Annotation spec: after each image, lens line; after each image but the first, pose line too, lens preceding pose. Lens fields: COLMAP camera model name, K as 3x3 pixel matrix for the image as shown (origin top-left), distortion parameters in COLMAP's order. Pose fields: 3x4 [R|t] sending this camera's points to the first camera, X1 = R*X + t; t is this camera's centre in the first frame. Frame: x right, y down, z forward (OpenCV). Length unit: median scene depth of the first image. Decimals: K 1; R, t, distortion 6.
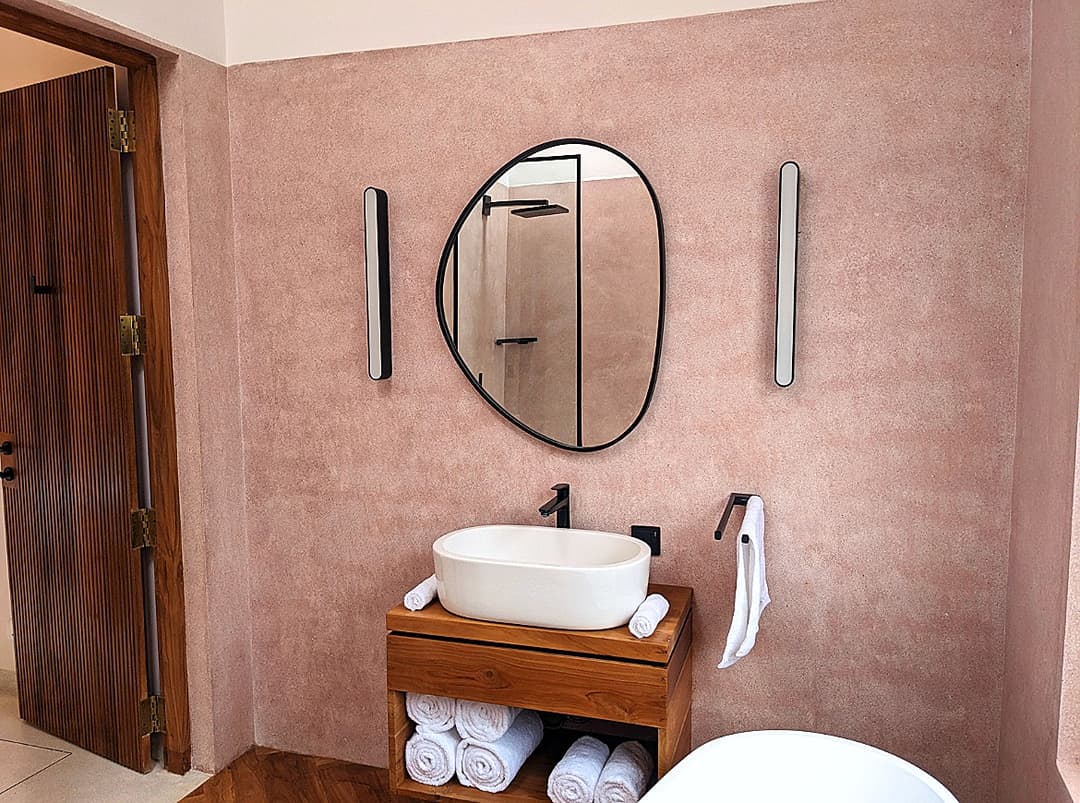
lens RADIAL K [[853.2, 0, 540.0], [0, 853.2, 399.3], [0, 0, 1]] dist [0.032600, -0.044896]
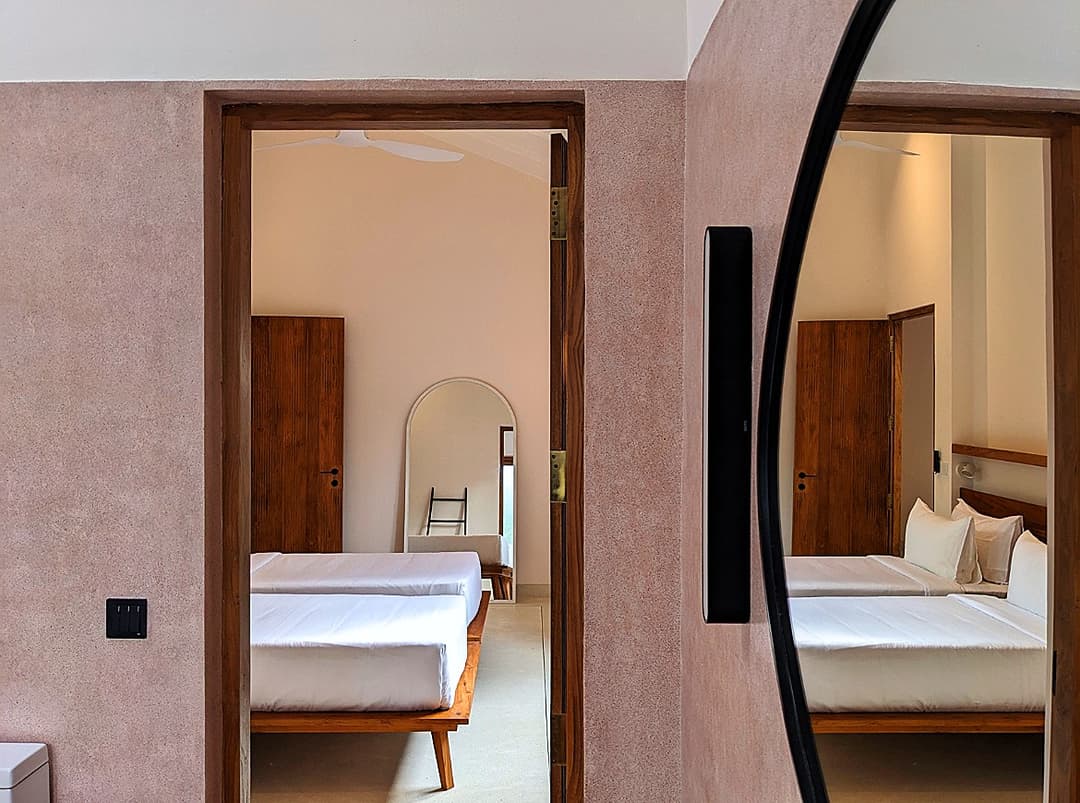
lens RADIAL K [[853.2, 0, 539.6], [0, 853.2, 399.4], [0, 0, 1]] dist [0.032600, -0.044896]
pose [[0.306861, 0.013778, -0.951655, 0.224583], [-0.107170, 0.994036, -0.020165, -0.123028], [0.945701, 0.108176, 0.306508, 0.731007]]
